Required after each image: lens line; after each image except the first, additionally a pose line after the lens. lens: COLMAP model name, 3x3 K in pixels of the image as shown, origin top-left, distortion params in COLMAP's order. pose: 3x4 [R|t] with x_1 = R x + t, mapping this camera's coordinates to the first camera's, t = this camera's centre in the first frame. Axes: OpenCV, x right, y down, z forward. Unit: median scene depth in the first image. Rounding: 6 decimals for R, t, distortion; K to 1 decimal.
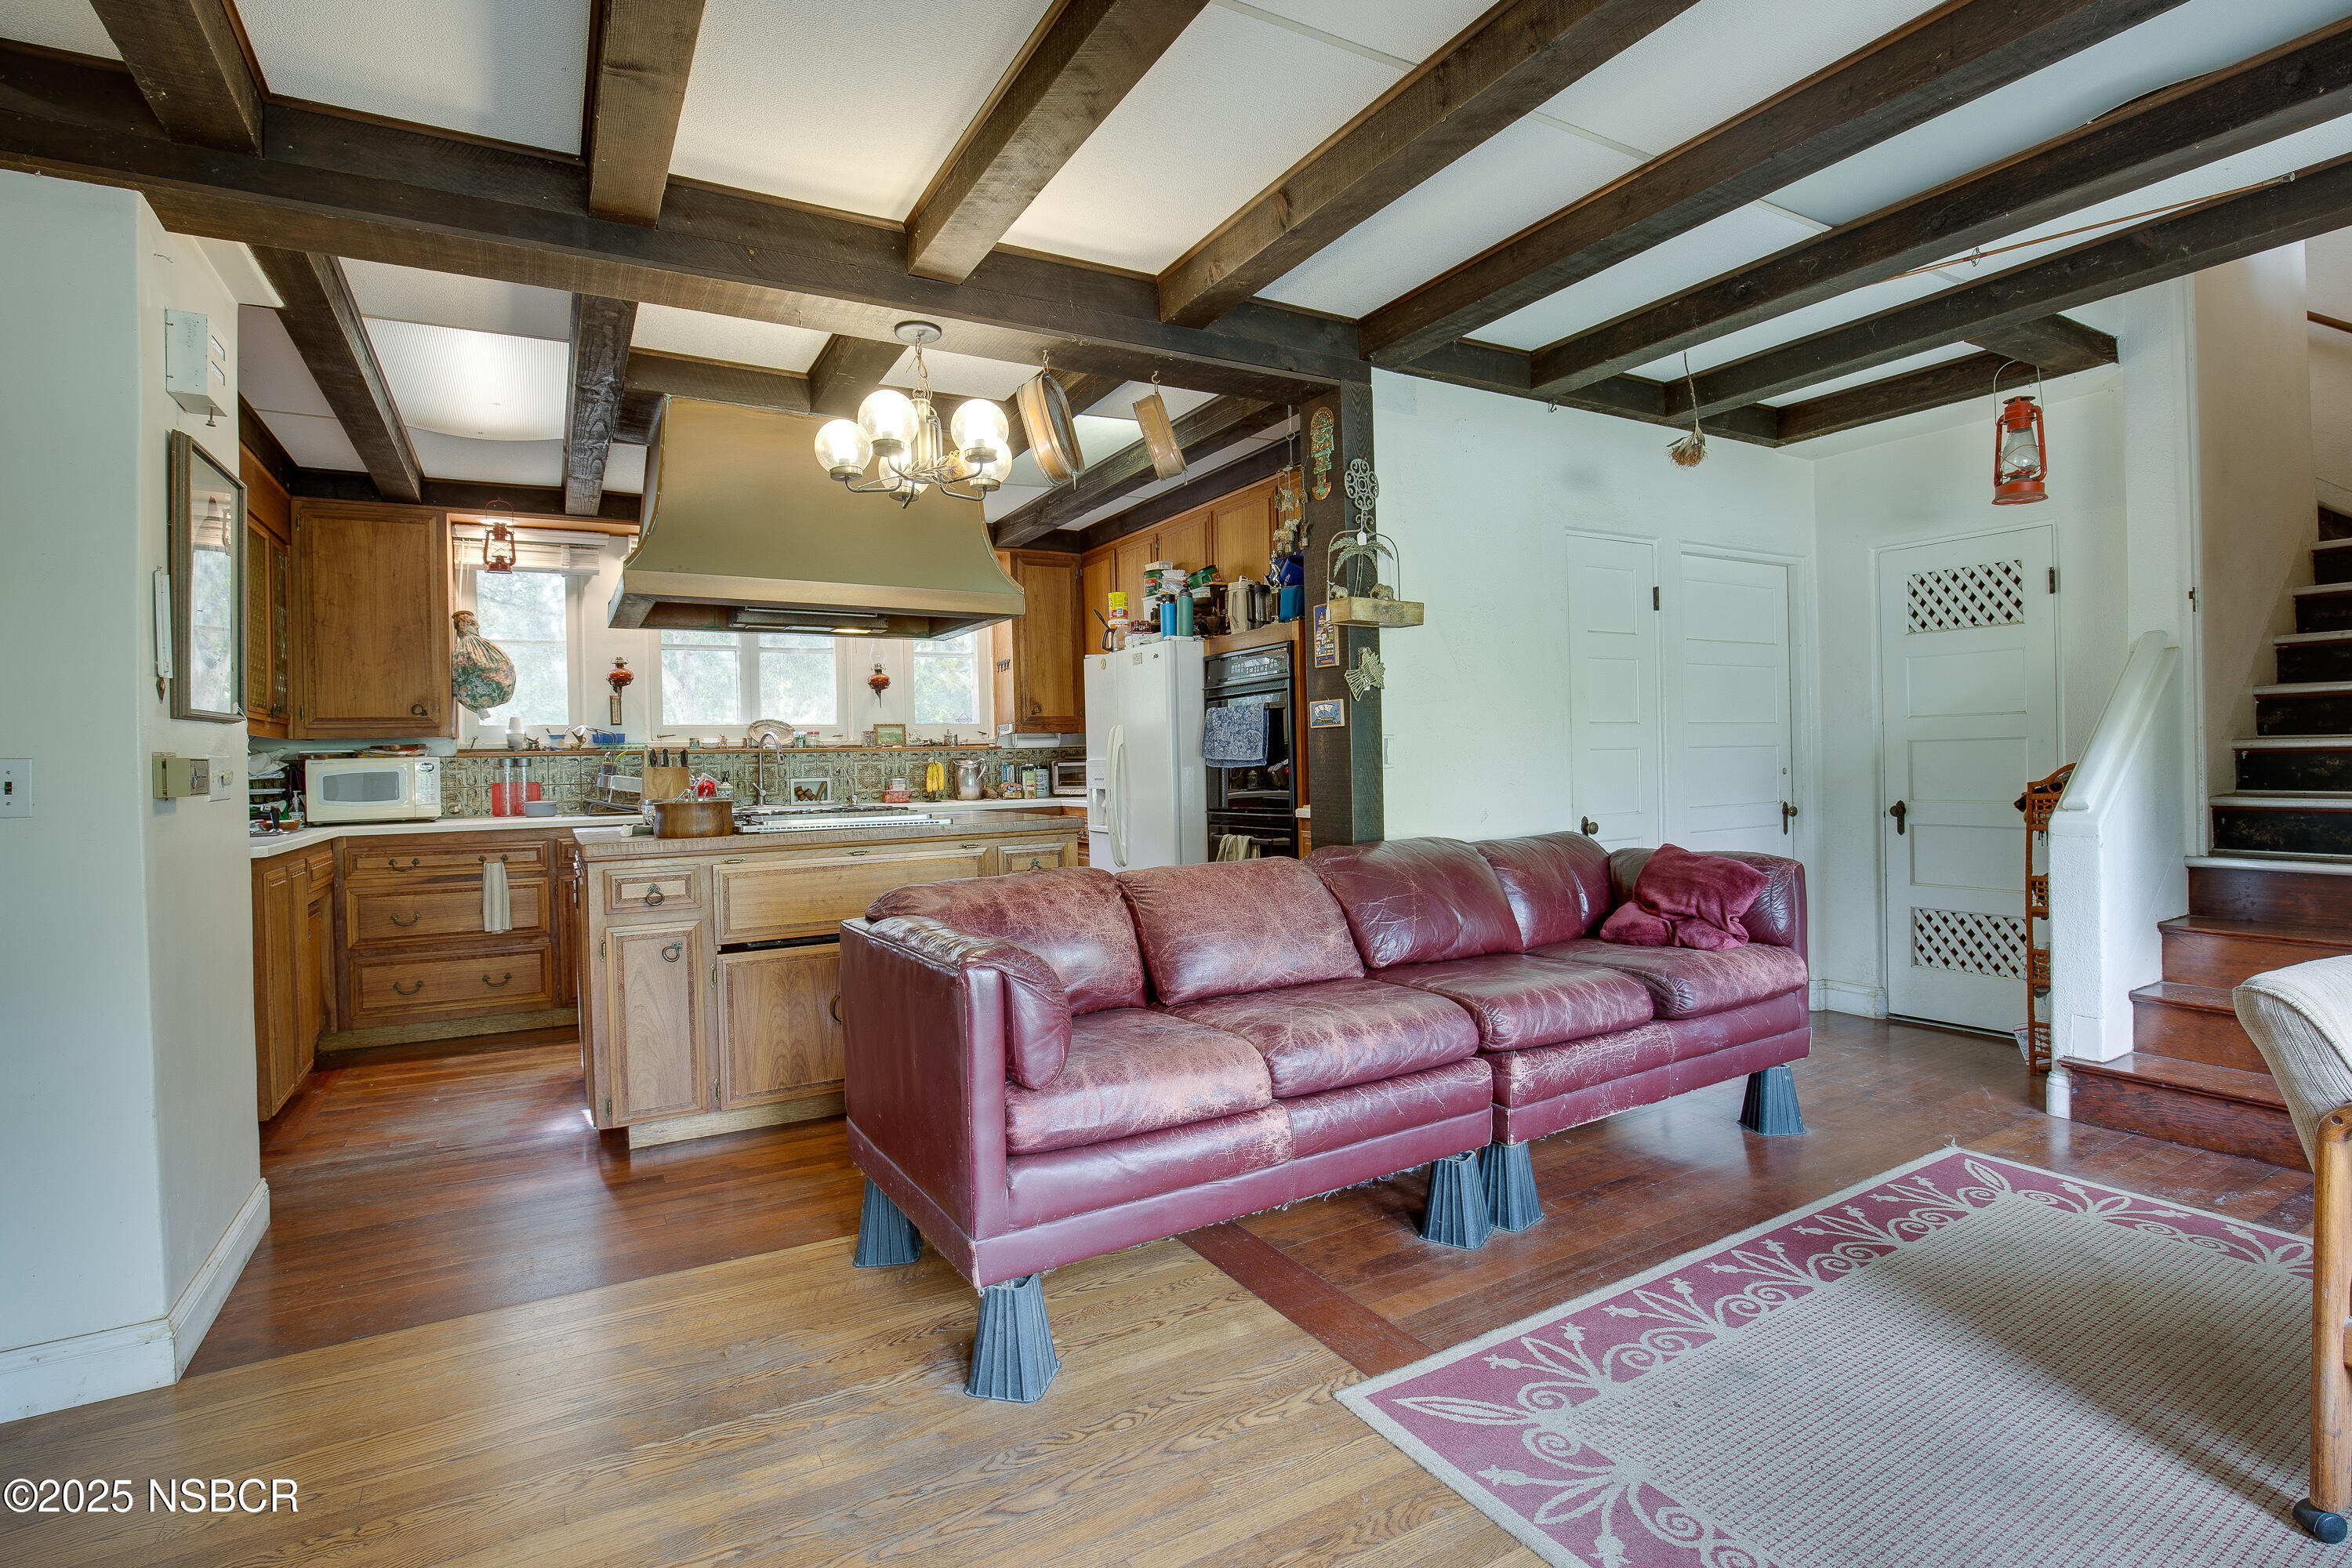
lens RADIAL K [[1084.1, 0, 1171.0], [0, 1084.1, 767.6], [0, 0, 1]] dist [-0.002440, -0.000203]
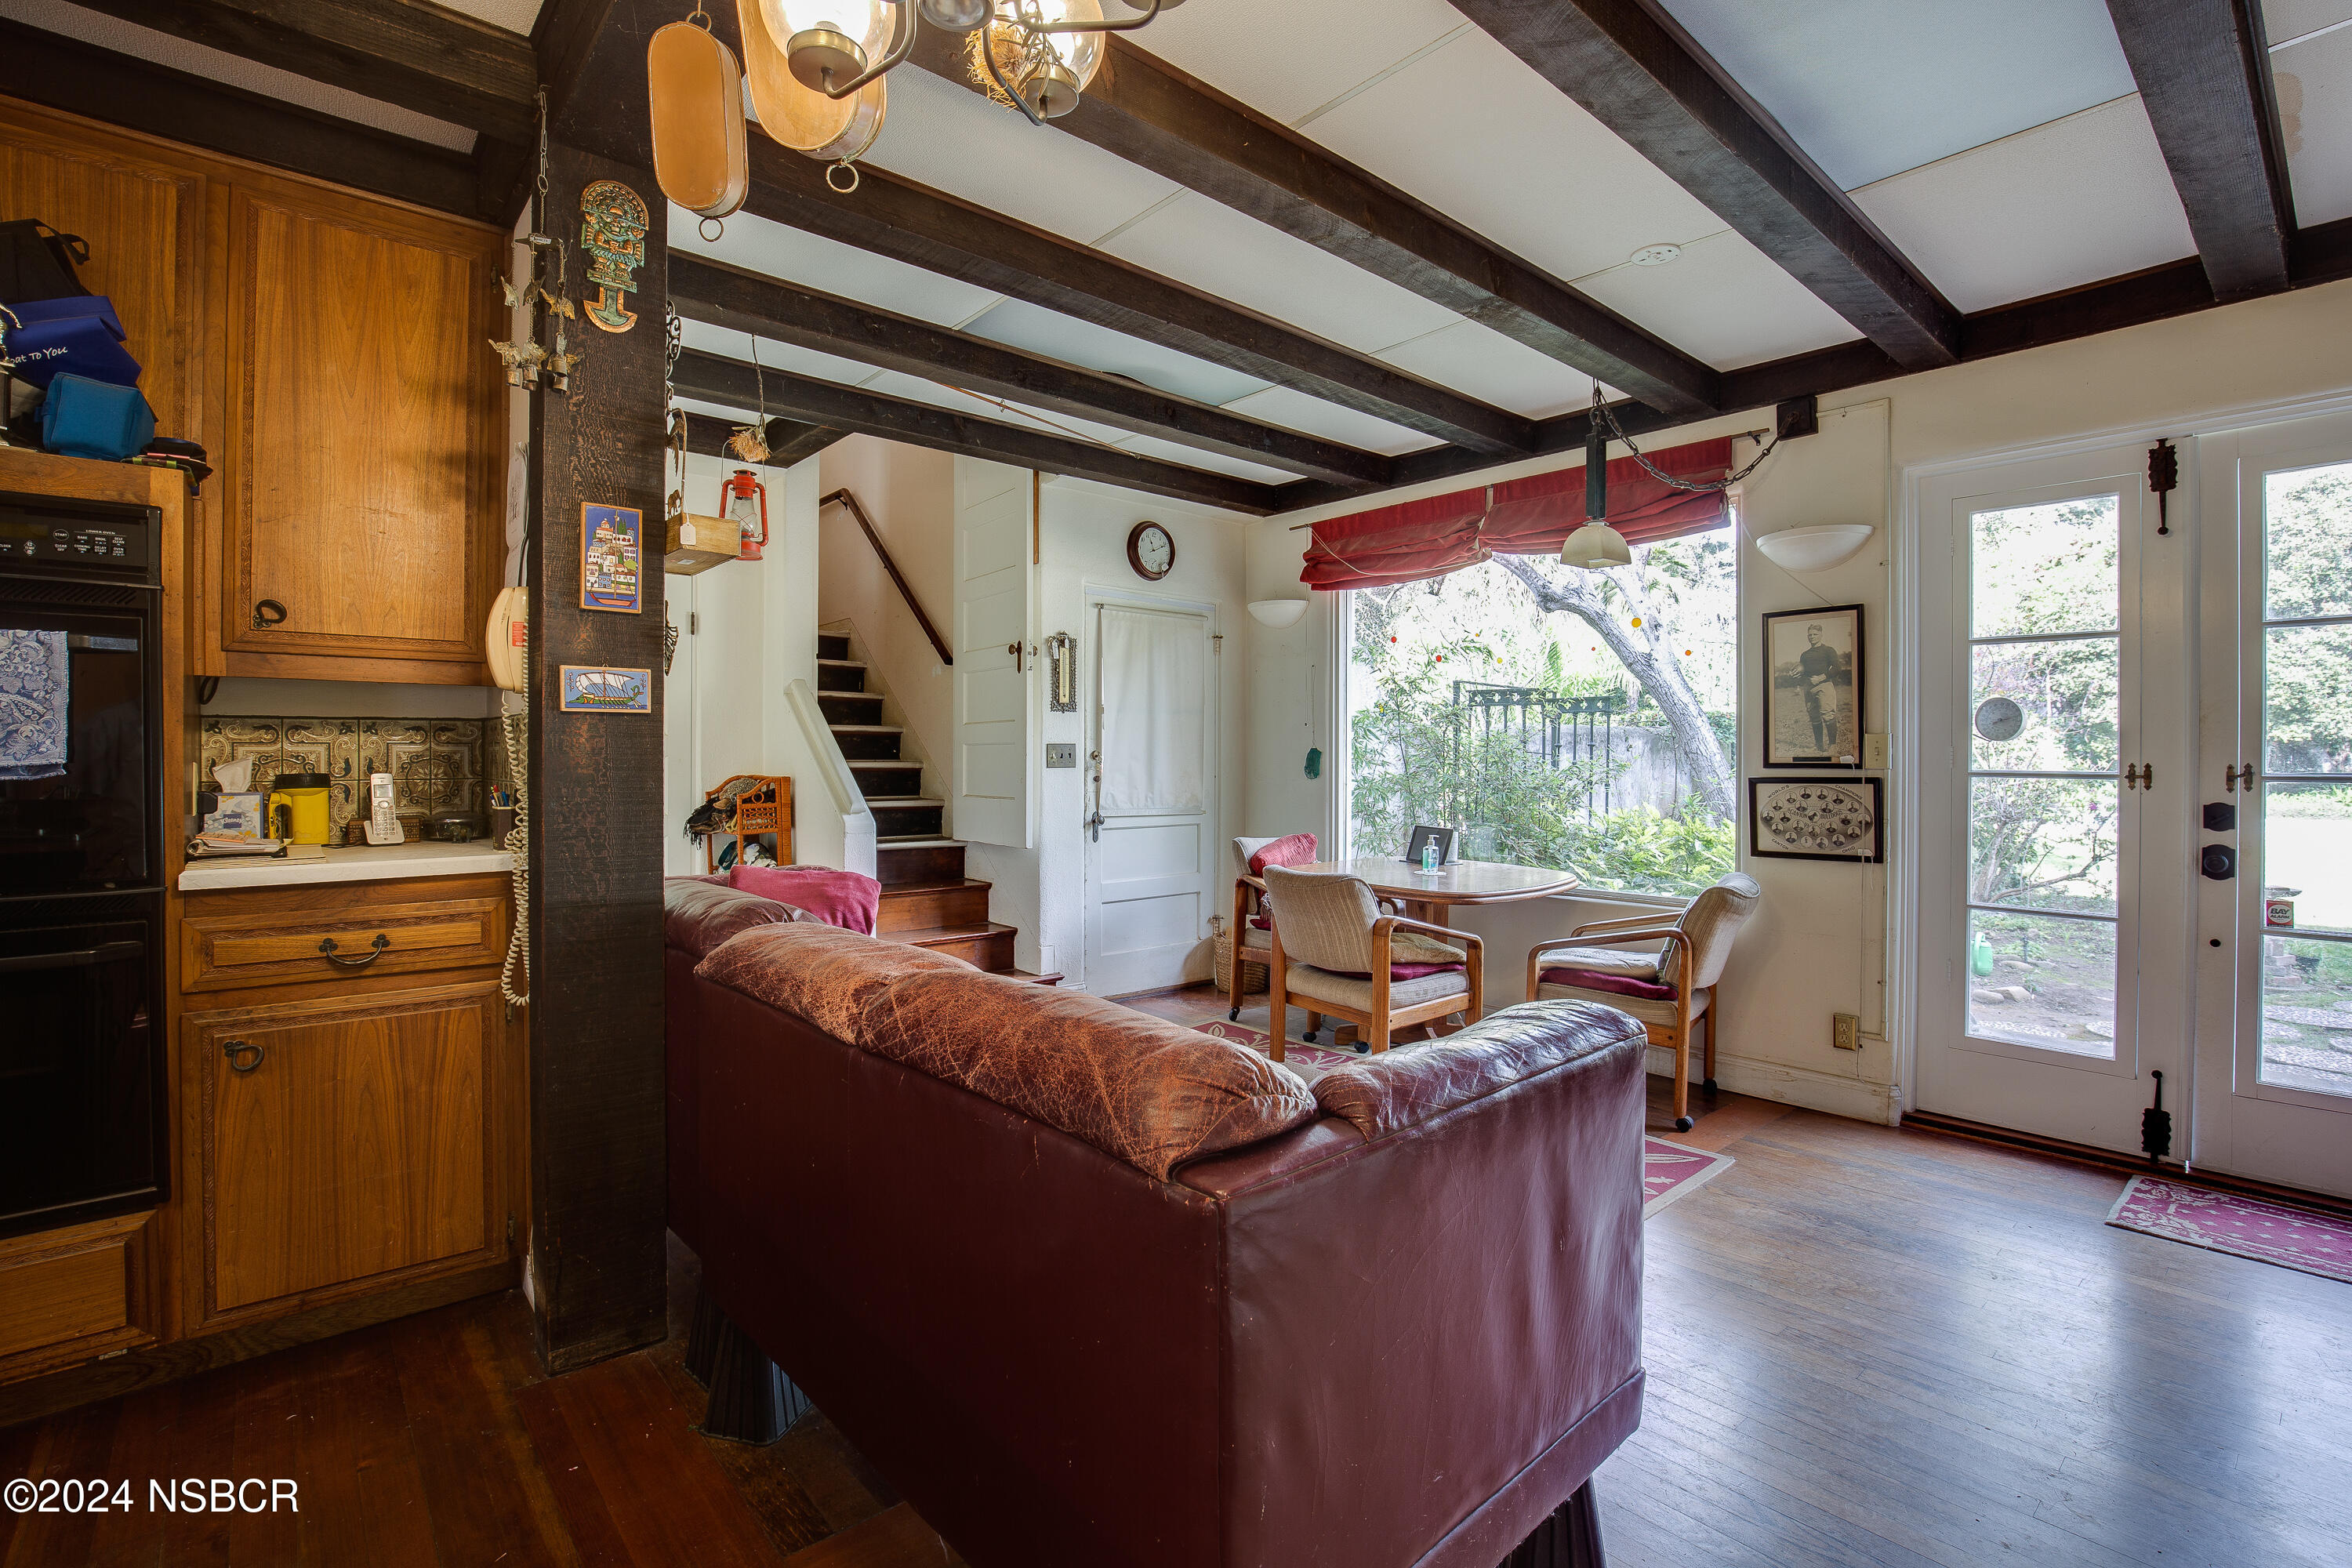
lens RADIAL K [[1084.1, 0, 1164.4], [0, 1084.1, 767.1], [0, 0, 1]] dist [-0.002440, -0.000203]
pose [[-0.176270, 0.012567, 0.984262, -0.501407], [0.016106, 0.999821, -0.009881, 0.003489], [-0.984210, 0.014111, -0.176441, 0.815268]]
